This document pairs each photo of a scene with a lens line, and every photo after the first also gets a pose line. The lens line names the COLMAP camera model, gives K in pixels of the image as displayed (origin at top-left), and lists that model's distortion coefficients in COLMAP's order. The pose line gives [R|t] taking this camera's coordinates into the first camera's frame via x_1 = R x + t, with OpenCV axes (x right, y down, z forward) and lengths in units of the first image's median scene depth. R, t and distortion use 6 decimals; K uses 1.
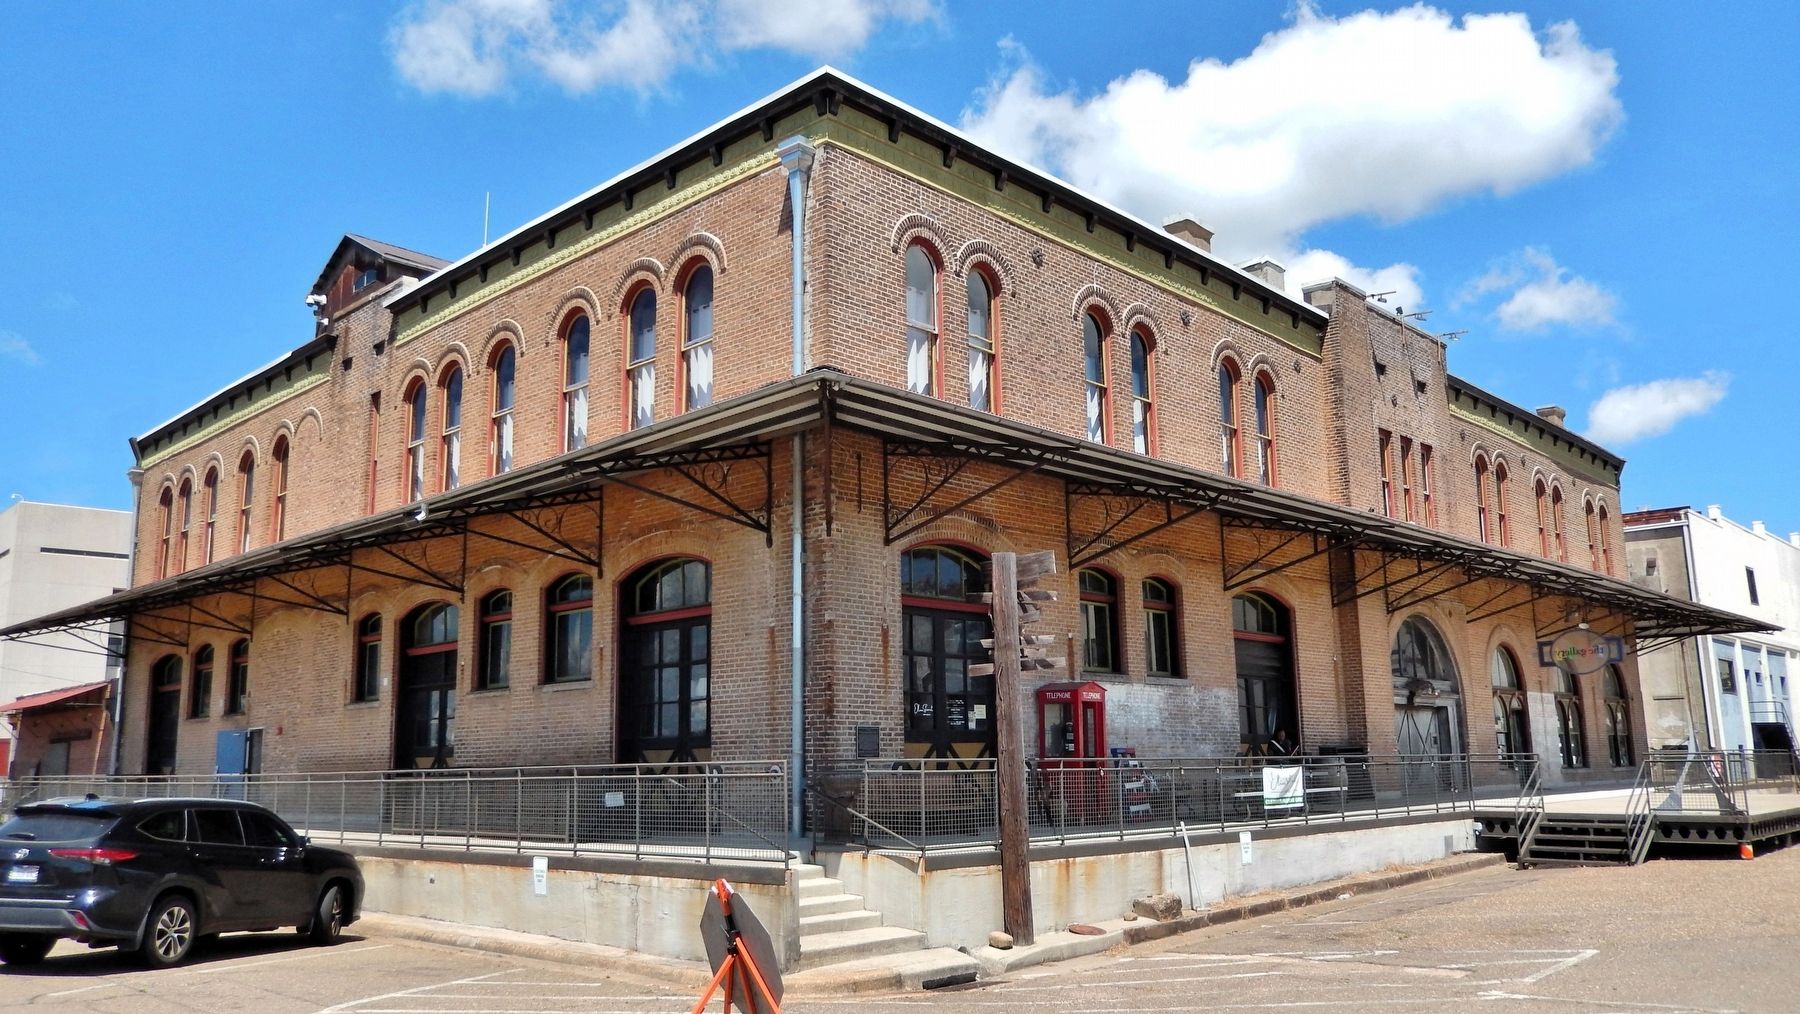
lens RADIAL K [[1351.9, 0, 900.0], [0, 1351.9, 507.0], [0, 0, 1]] dist [0.000386, 0.000031]
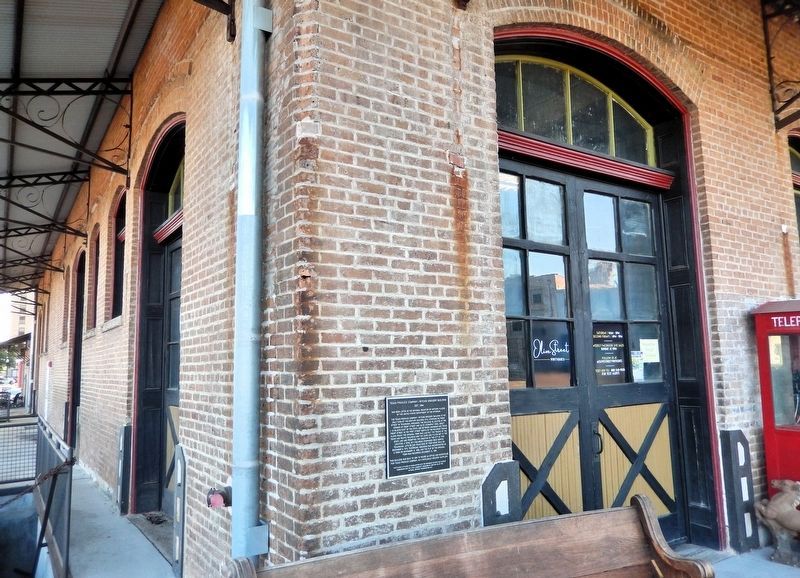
lens RADIAL K [[602.5, 0, 400.0], [0, 602.5, 289.0], [0, 0, 1]] dist [-0.000711, -0.002081]
pose [[0.974596, -0.033651, -0.221426, 0.012971], [0.048277, 0.996971, 0.060974, 0.113020], [0.218704, -0.070114, 0.973269, 0.790413]]
